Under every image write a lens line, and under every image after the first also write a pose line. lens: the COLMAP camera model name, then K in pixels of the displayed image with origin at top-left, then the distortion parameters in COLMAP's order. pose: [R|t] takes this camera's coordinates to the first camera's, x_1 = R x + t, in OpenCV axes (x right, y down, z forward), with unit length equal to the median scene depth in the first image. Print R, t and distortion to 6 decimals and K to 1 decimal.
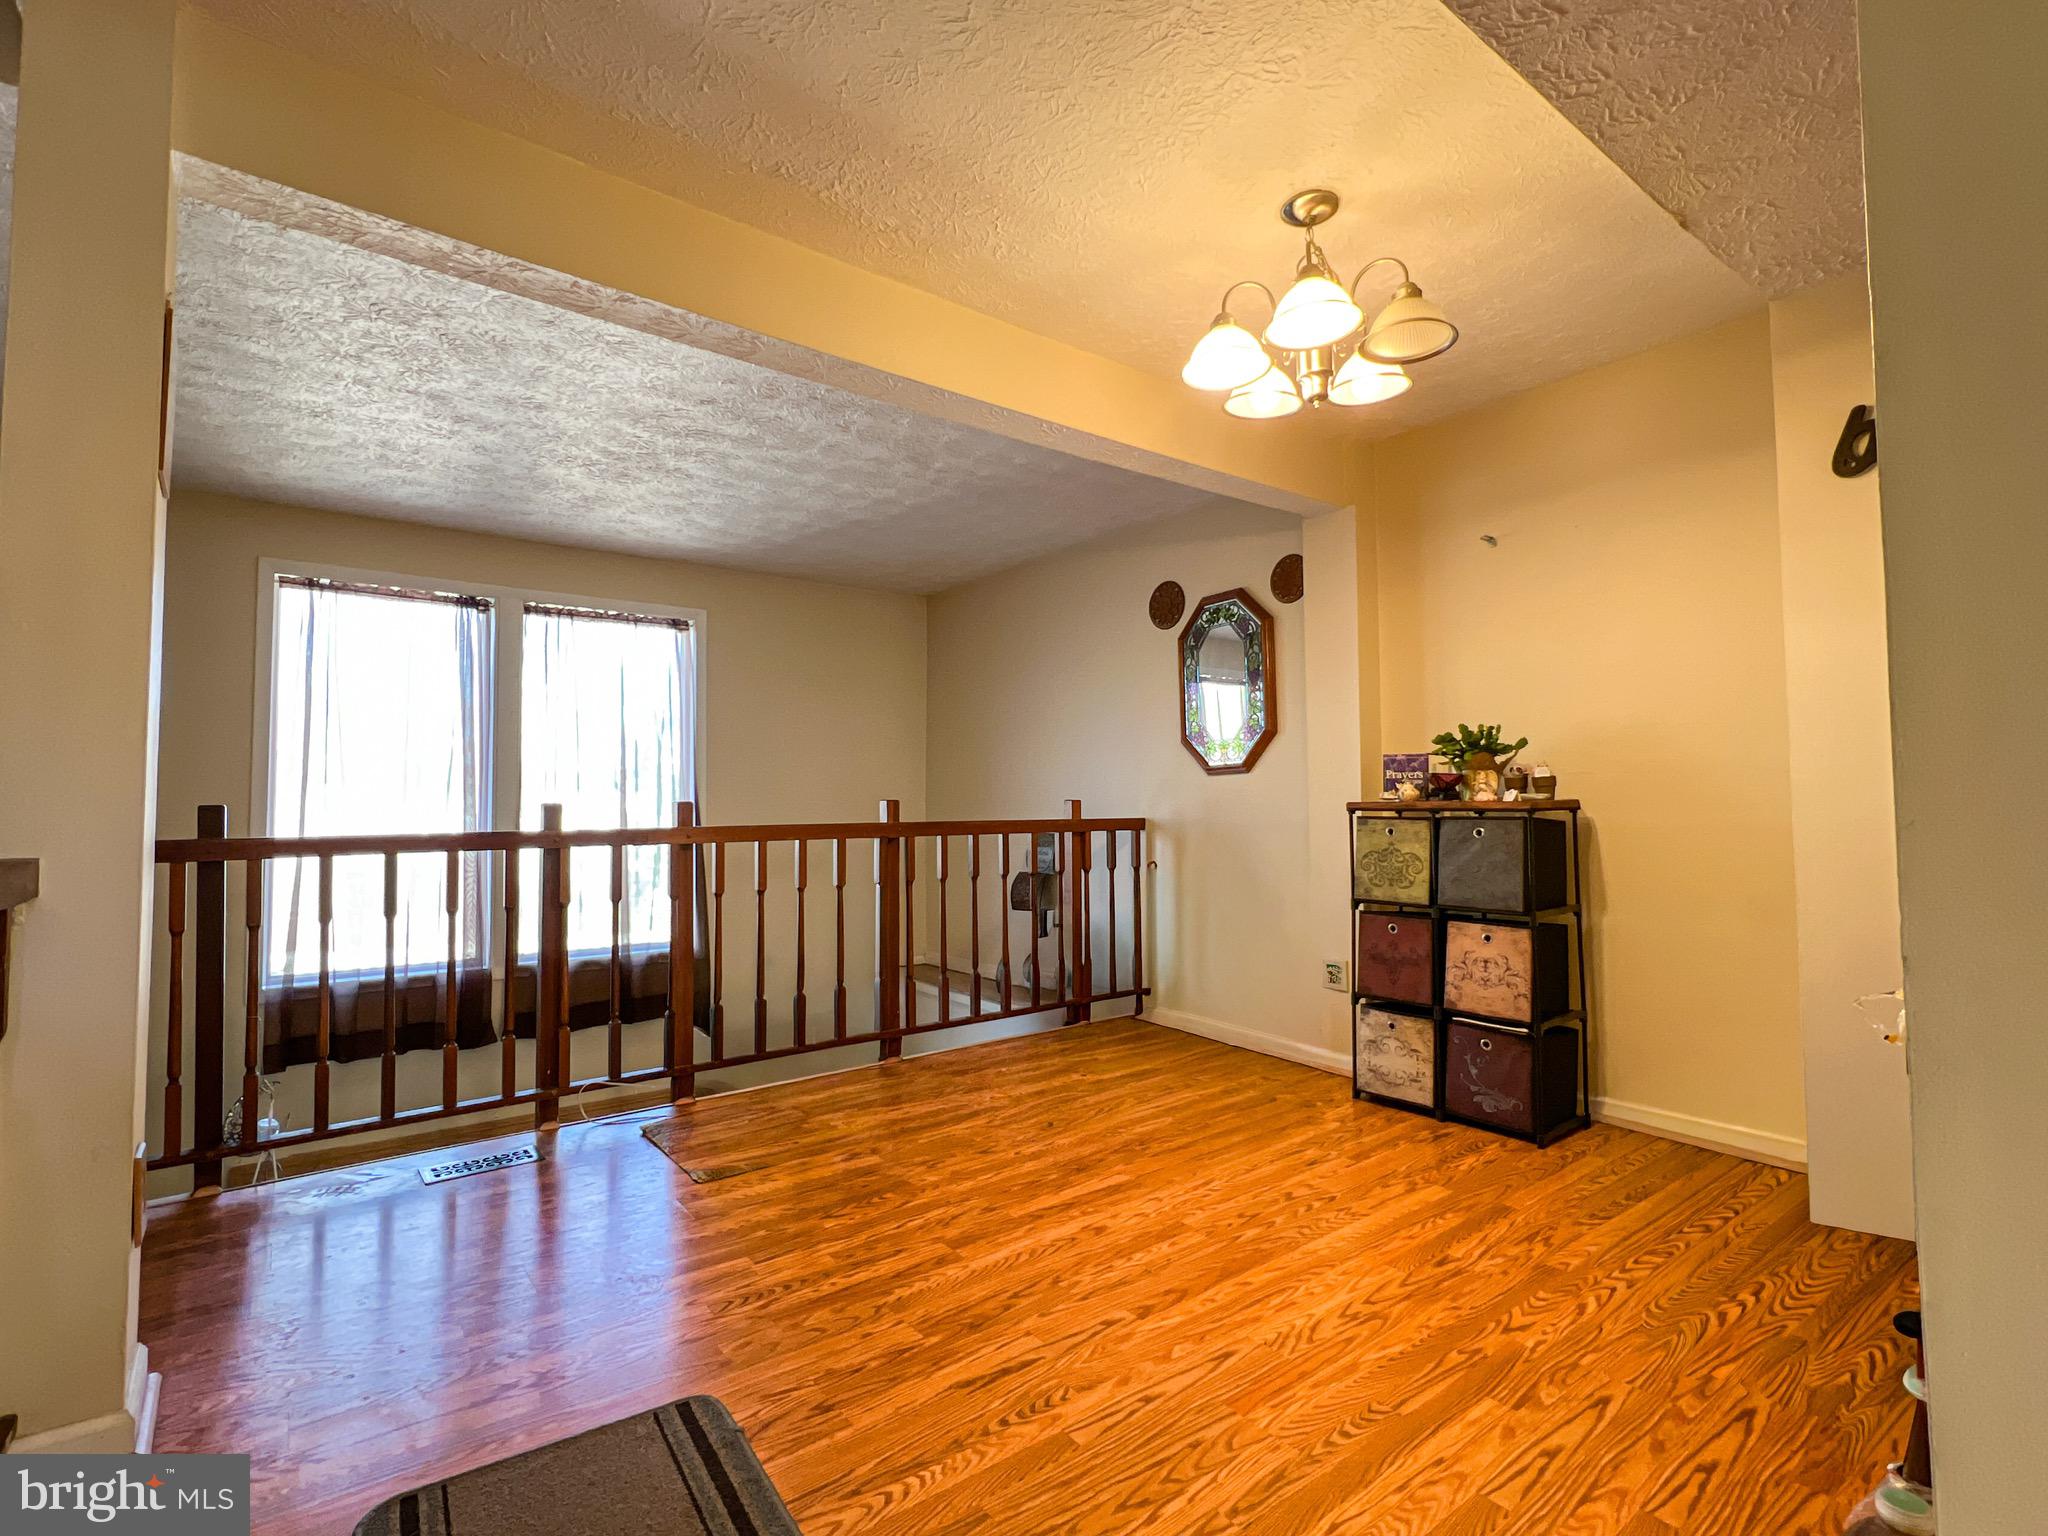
lens RADIAL K [[962.5, 0, 1022.8], [0, 962.5, 765.5], [0, 0, 1]] dist [-0.004730, 0.000879]
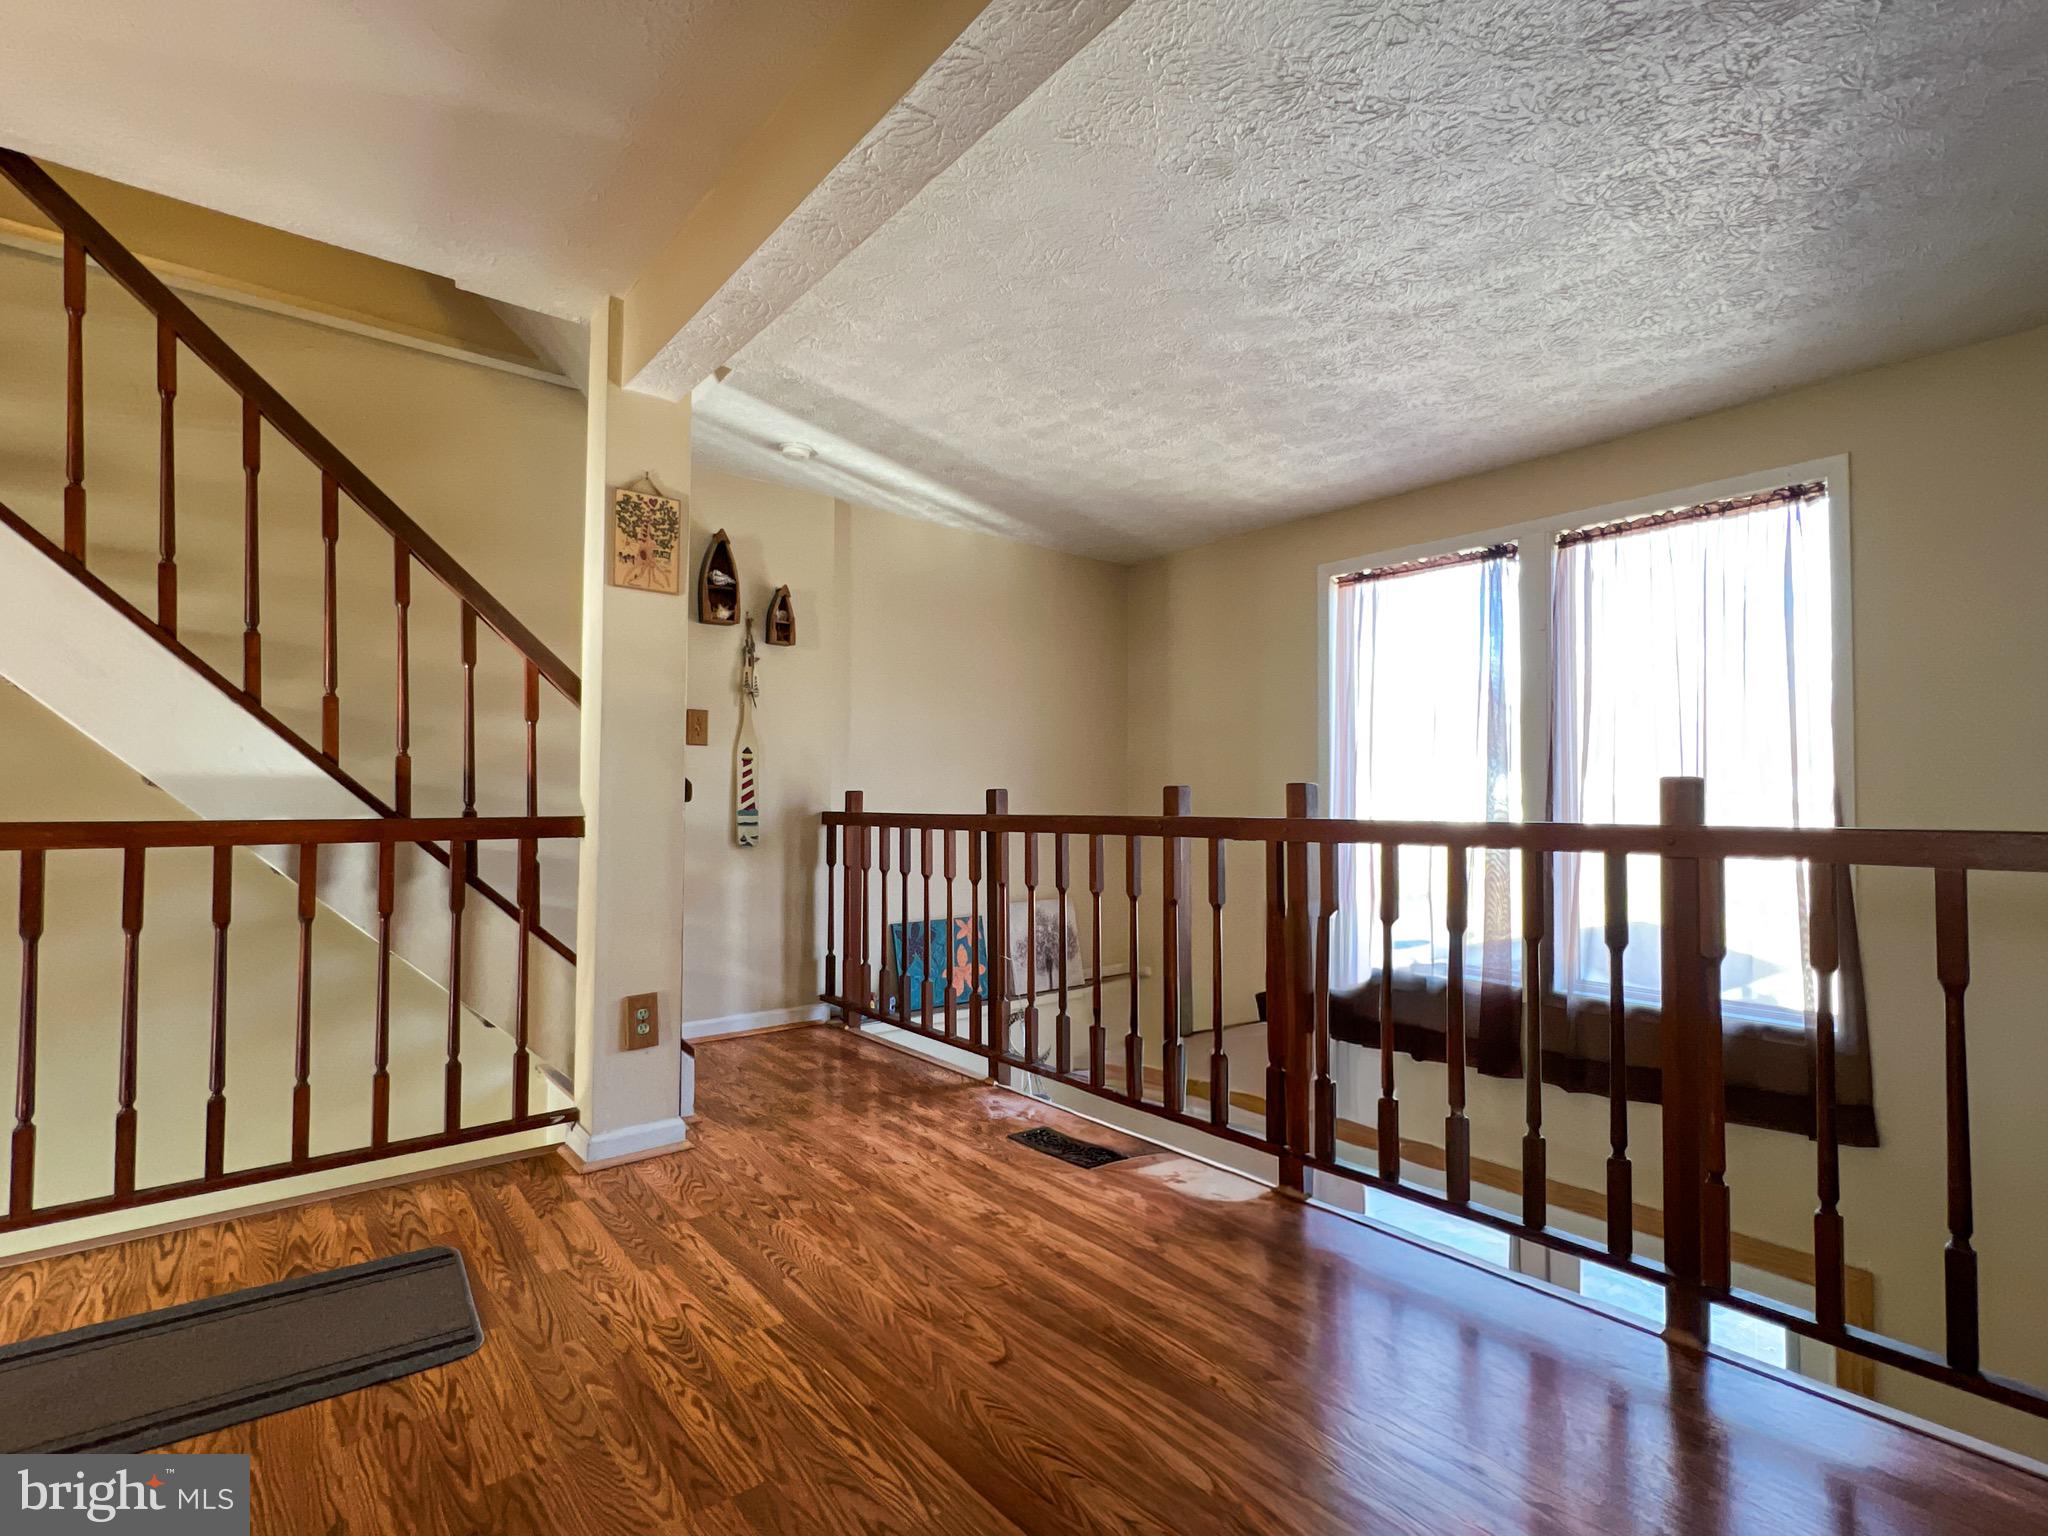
lens RADIAL K [[962.5, 0, 1027.4], [0, 962.5, 771.4], [0, 0, 1]] dist [-0.004730, 0.000879]
pose [[0.030398, -0.021819, -0.999300, 0.292120], [0.038991, 0.999027, -0.020627, 0.028807], [0.998777, -0.038336, 0.031219, 0.616492]]
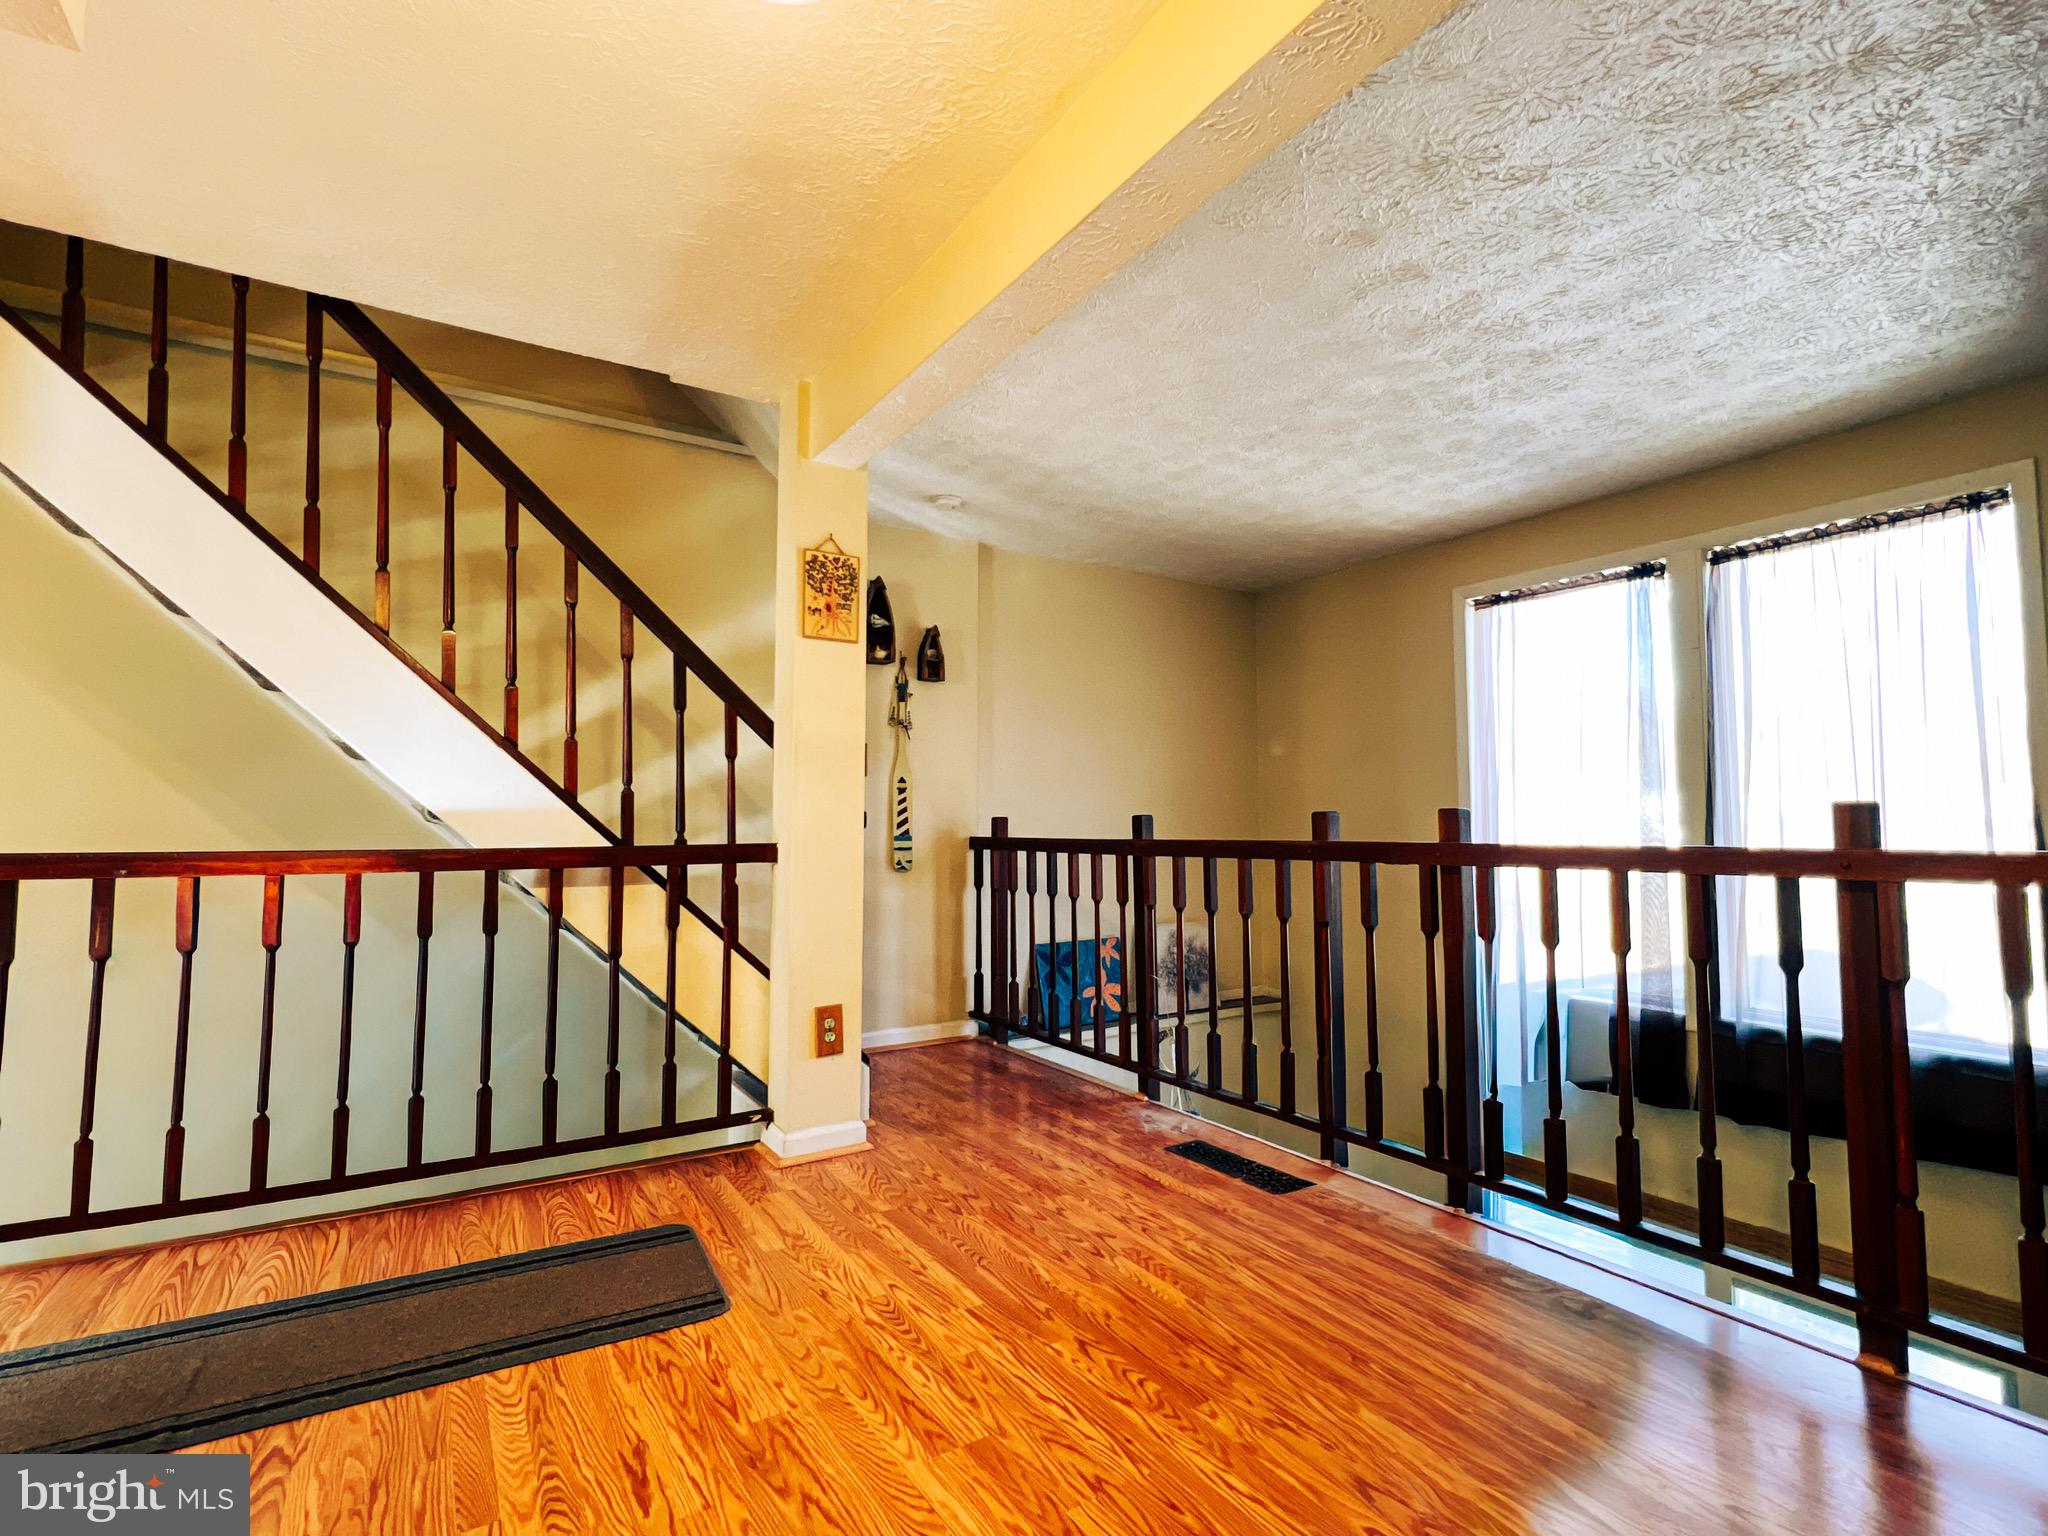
lens RADIAL K [[962.5, 0, 1022.4], [0, 962.5, 762.7], [0, 0, 1]] dist [-0.004730, 0.000879]
pose [[-0.088462, -0.054150, -0.994607, 0.337583], [0.045971, 0.997235, -0.058382, 0.024512], [0.995018, -0.050888, -0.085728, 0.585294]]
